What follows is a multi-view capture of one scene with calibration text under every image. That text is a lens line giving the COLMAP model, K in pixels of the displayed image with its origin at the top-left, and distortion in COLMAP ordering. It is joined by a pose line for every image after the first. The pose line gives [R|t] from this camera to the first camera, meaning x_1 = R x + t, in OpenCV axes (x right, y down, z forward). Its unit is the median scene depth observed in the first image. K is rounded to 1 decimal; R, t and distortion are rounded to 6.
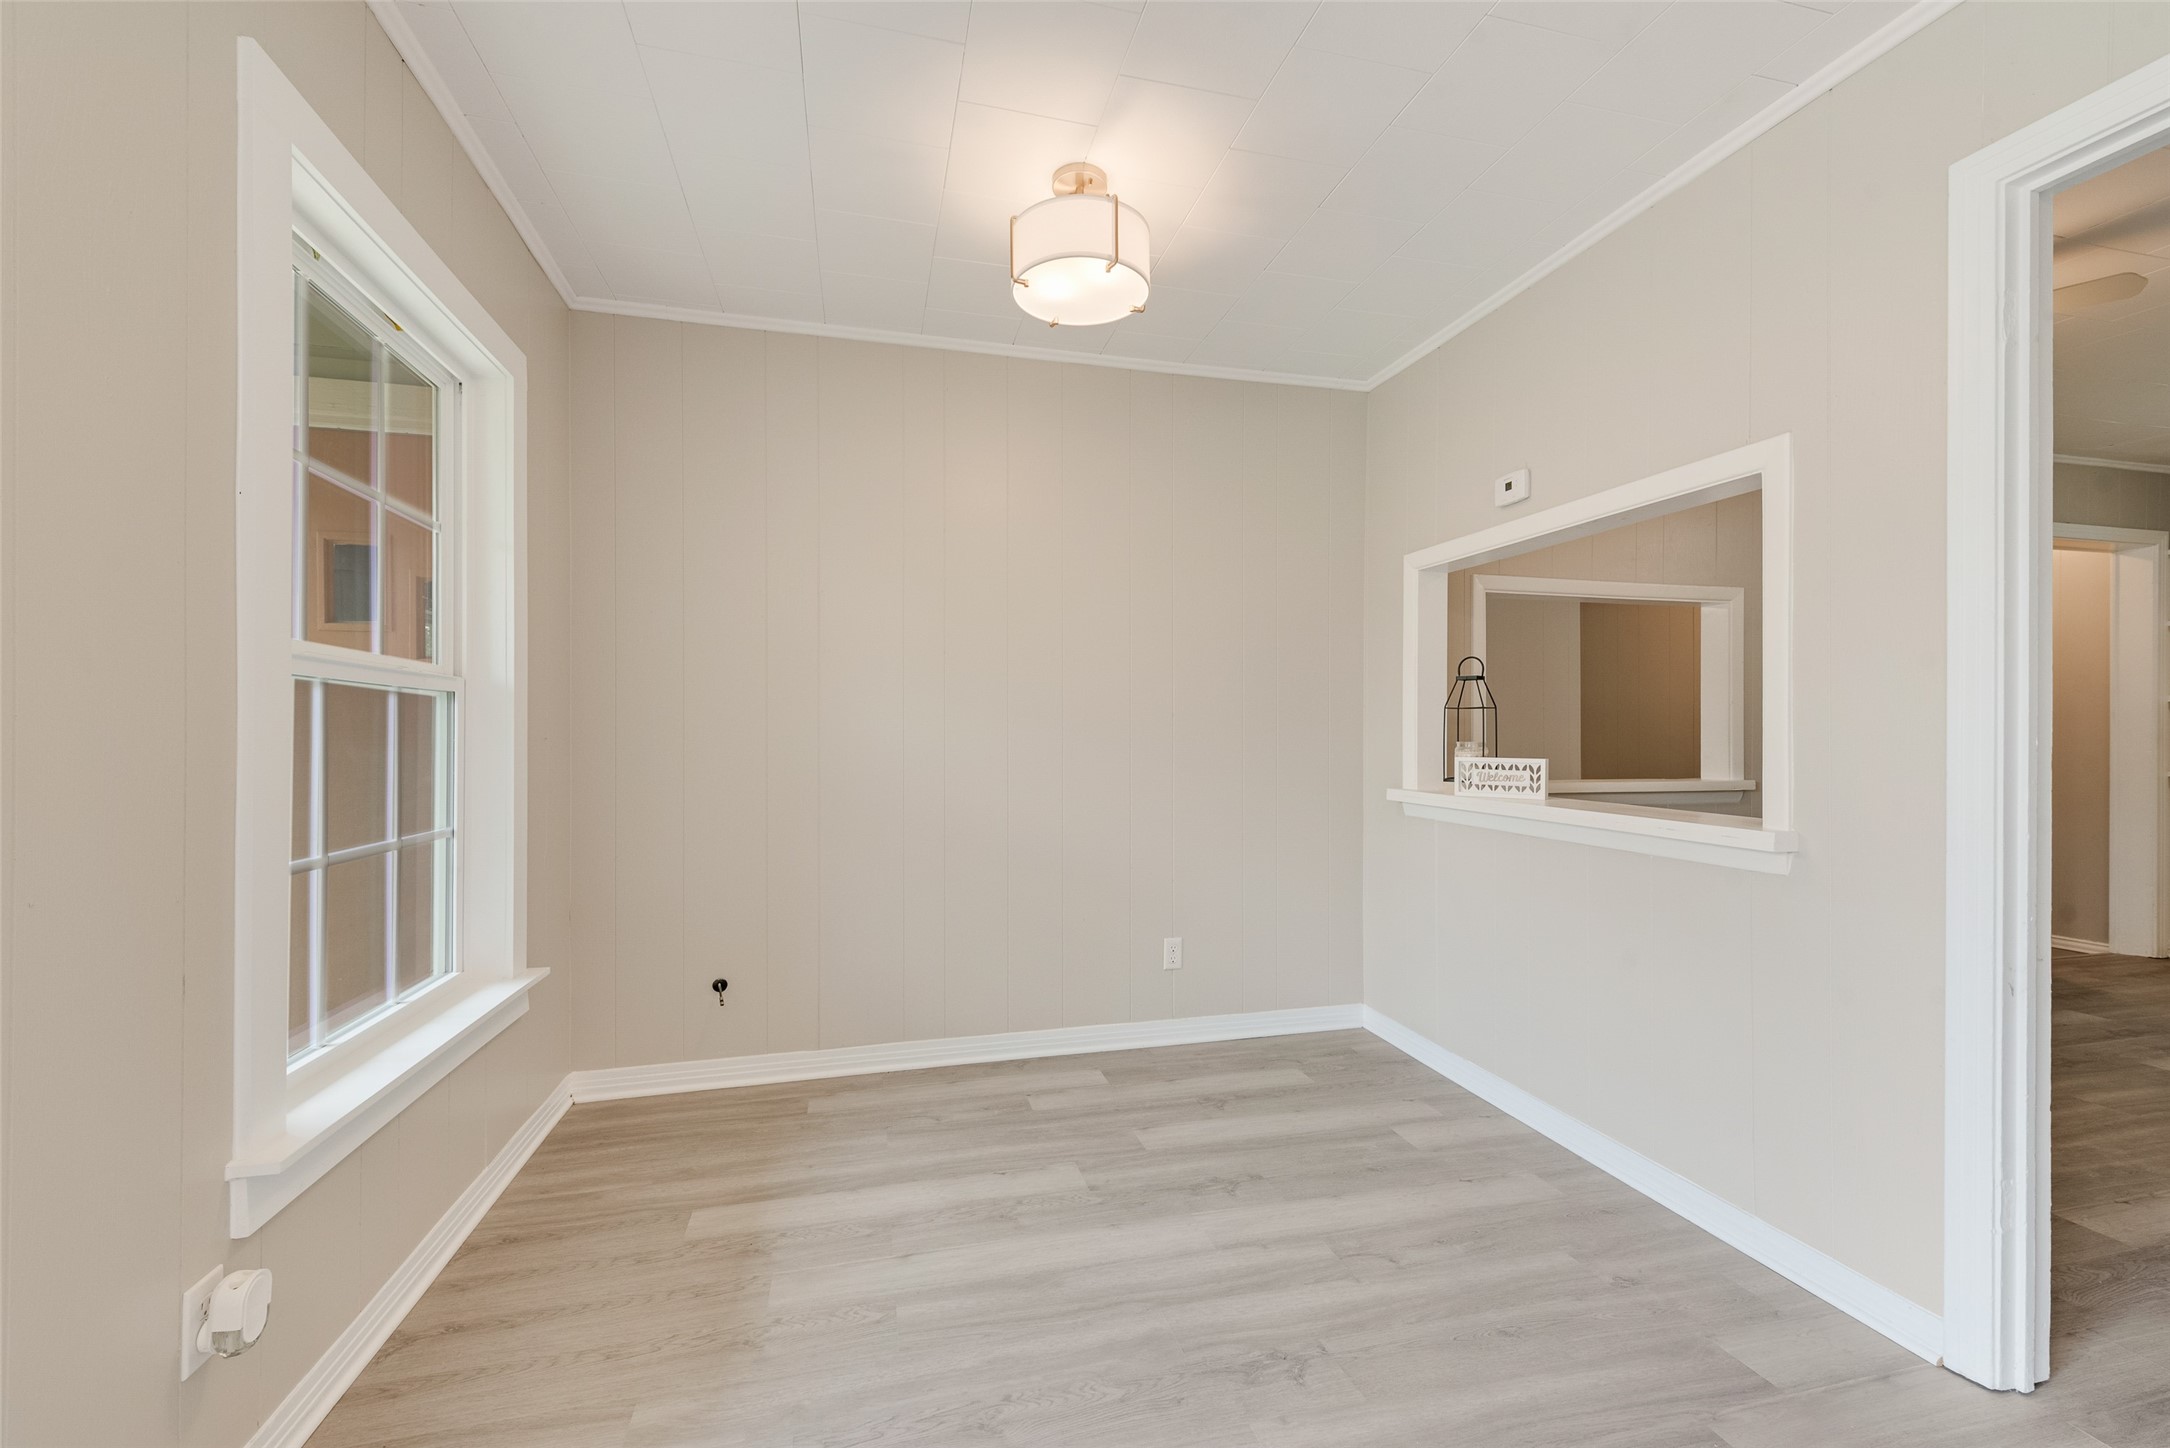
lens RADIAL K [[879.0, 0, 1078.6], [0, 879.0, 735.8], [0, 0, 1]] dist [0.000786, -0.000085]
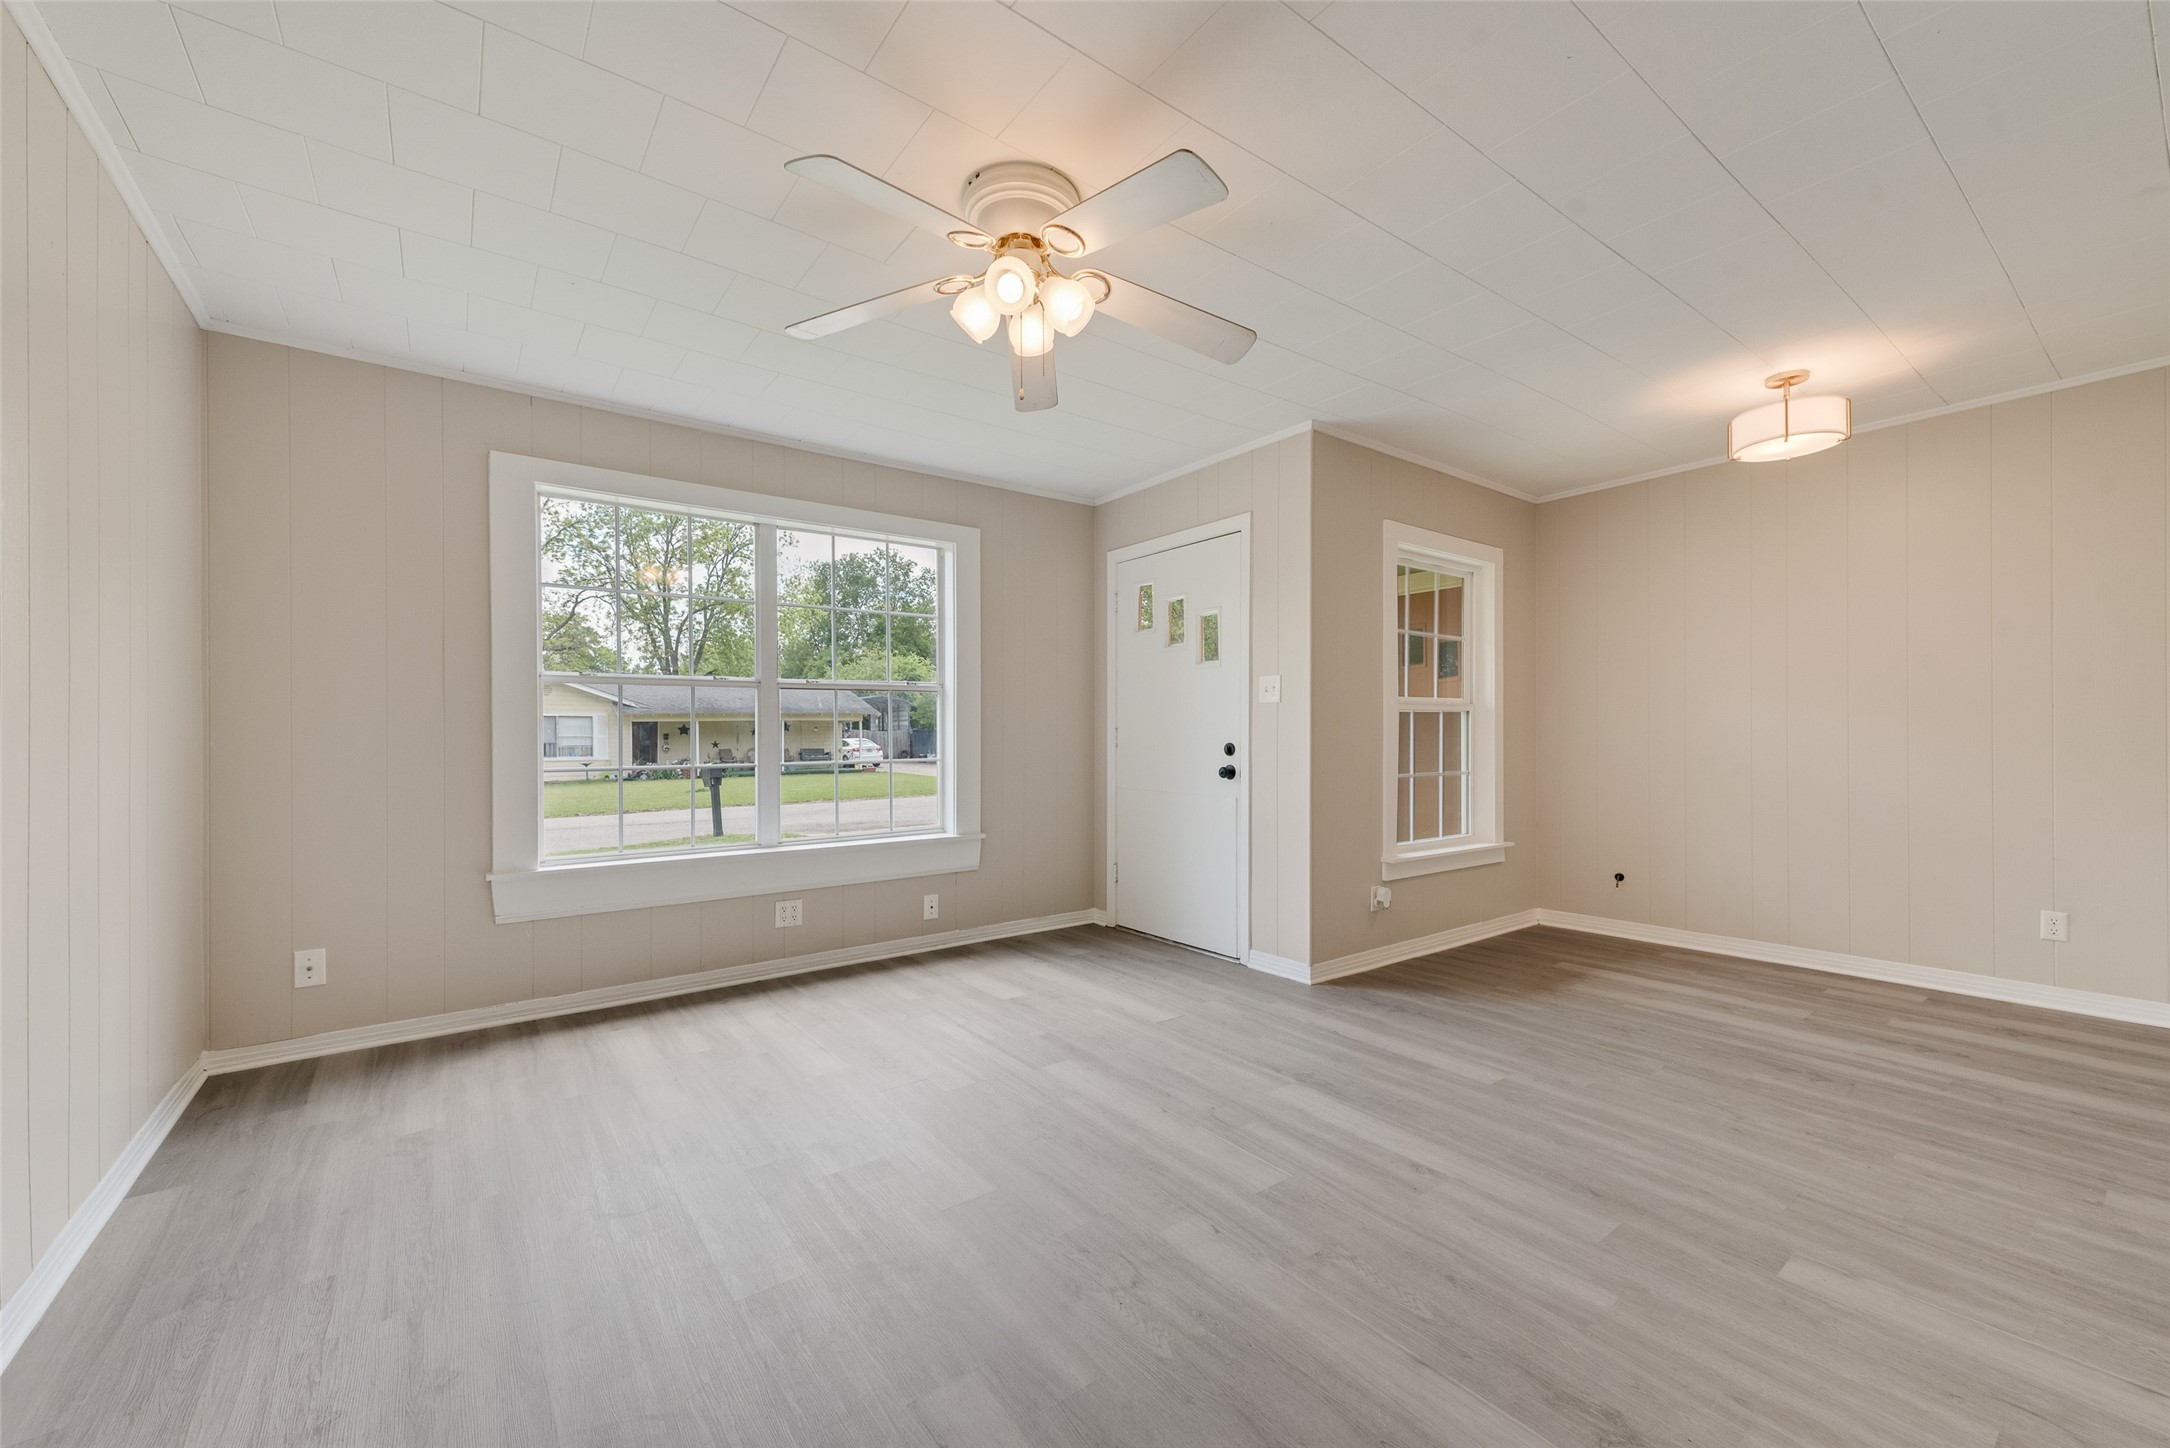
lens RADIAL K [[854.7, 0, 1086.6], [0, 854.7, 738.3], [0, 0, 1]] dist [0.021753, -0.000183]
pose [[0.388679, 0.000630, -0.921373, 0.997983], [0.004103, 0.999989, 0.002415, 0.013074], [0.921364, -0.004719, 0.388672, -0.810142]]
